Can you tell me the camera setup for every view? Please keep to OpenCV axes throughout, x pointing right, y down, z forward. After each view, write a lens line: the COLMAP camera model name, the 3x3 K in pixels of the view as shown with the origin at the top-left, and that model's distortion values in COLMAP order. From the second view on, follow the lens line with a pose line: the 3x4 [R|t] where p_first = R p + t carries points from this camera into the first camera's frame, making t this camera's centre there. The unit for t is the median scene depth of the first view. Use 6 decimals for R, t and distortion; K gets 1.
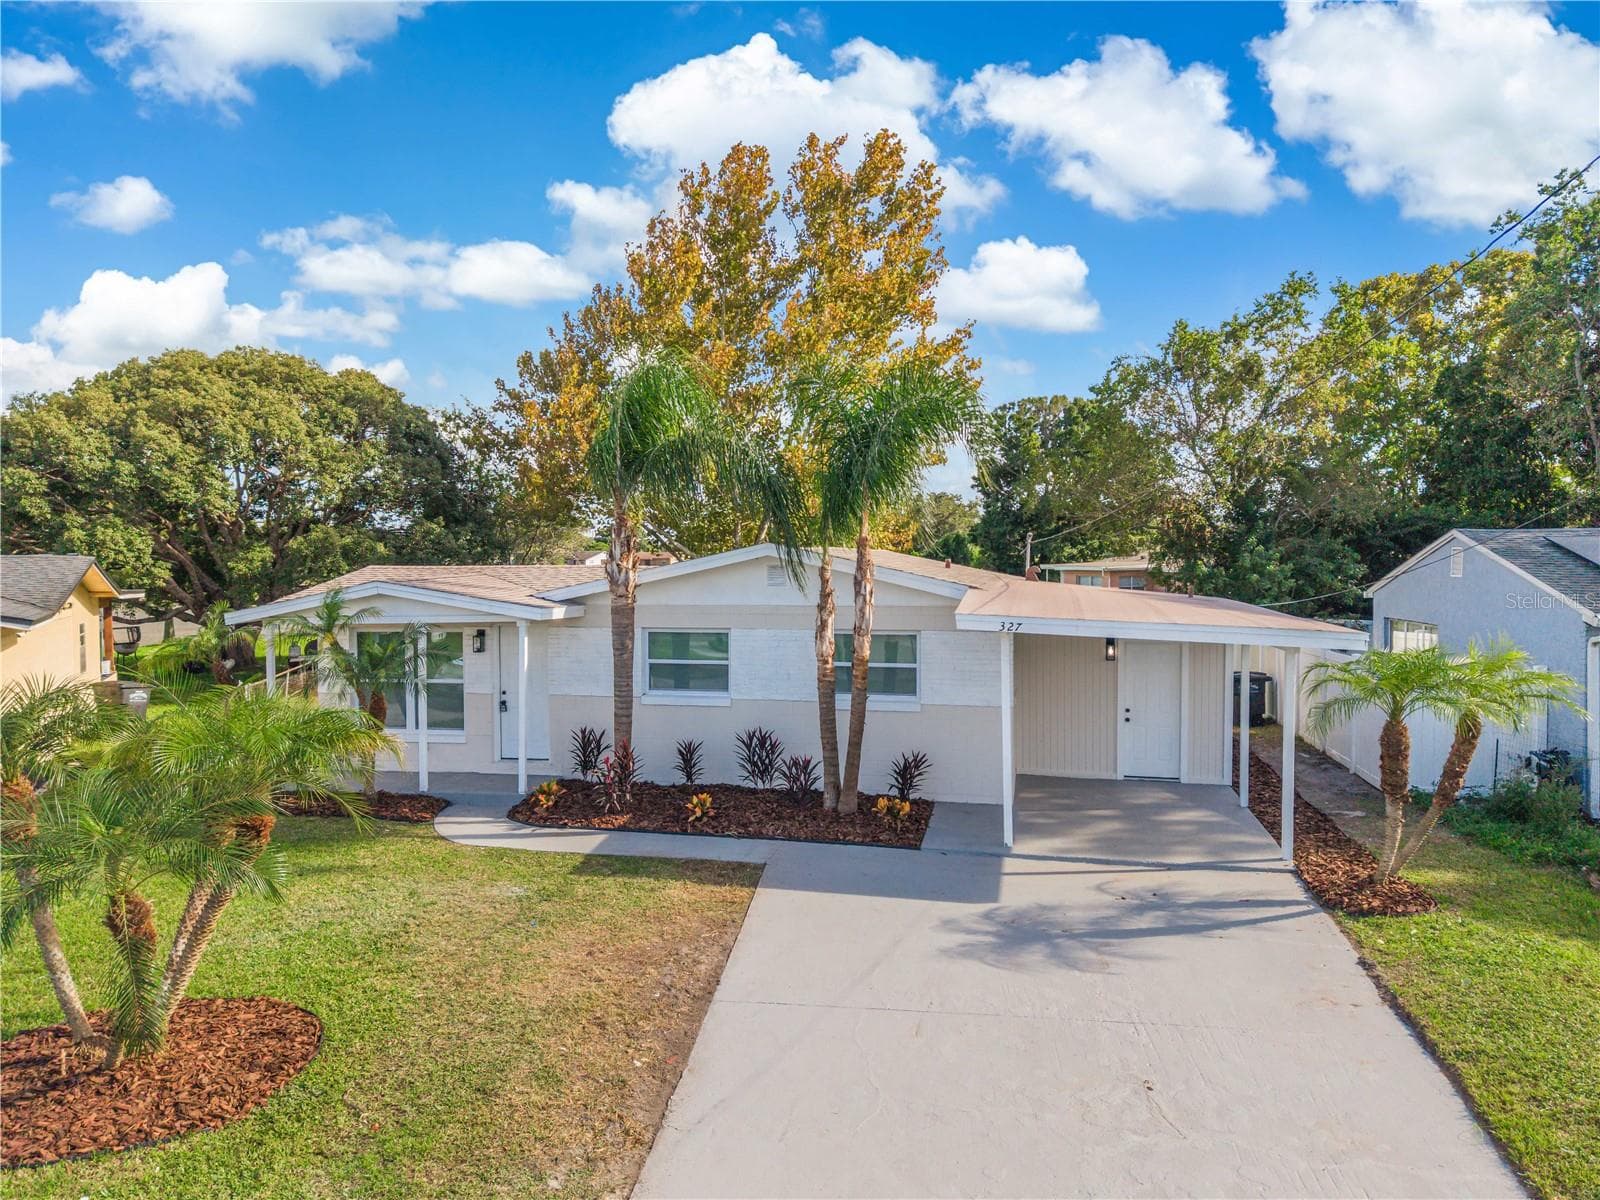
lens RADIAL K [[1074.8, 0, 793.3], [0, 1074.8, 604.2], [0, 0, 1]] dist [0.010100, -0.004506]
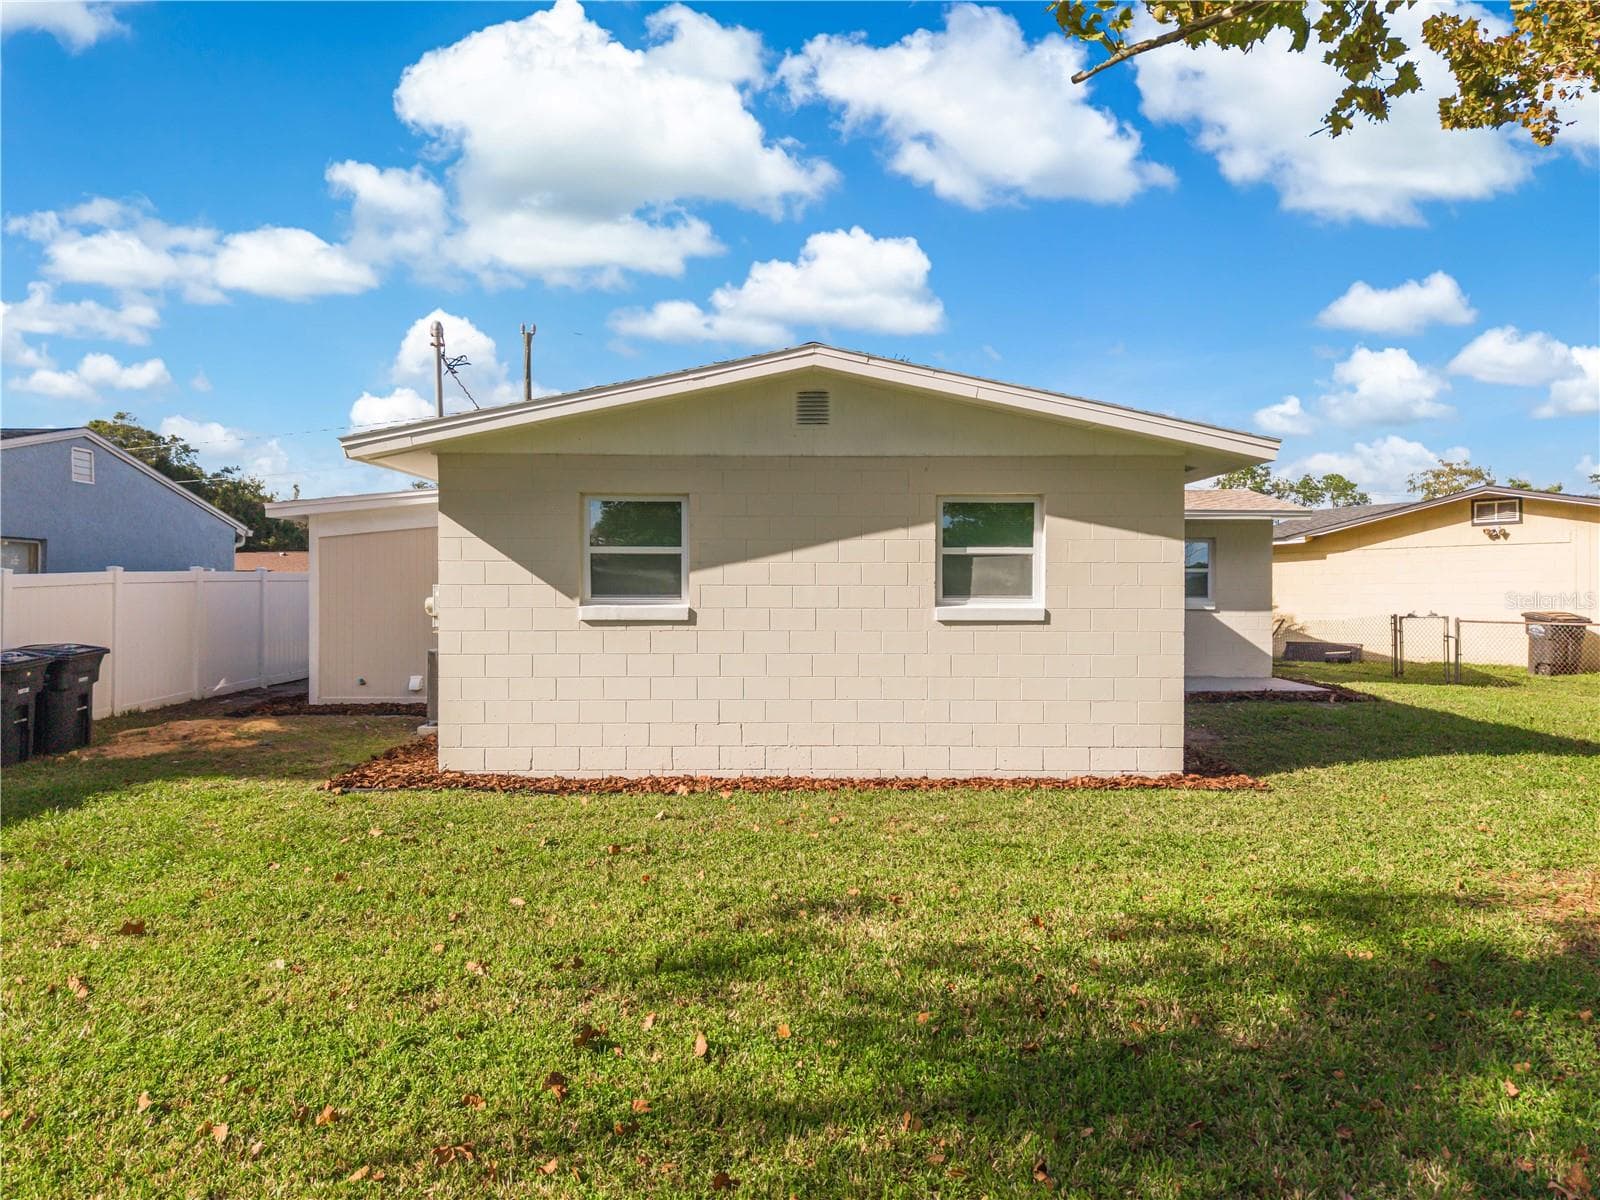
lens RADIAL K [[1074.8, 0, 793.3], [0, 1074.8, 604.2], [0, 0, 1]] dist [0.010100, -0.004506]
pose [[0.985363, 0.010703, 0.170131, 0.011432], [-0.005740, 0.999544, -0.029636, -0.001368], [-0.170370, 0.028226, 0.984976, 0.132176]]
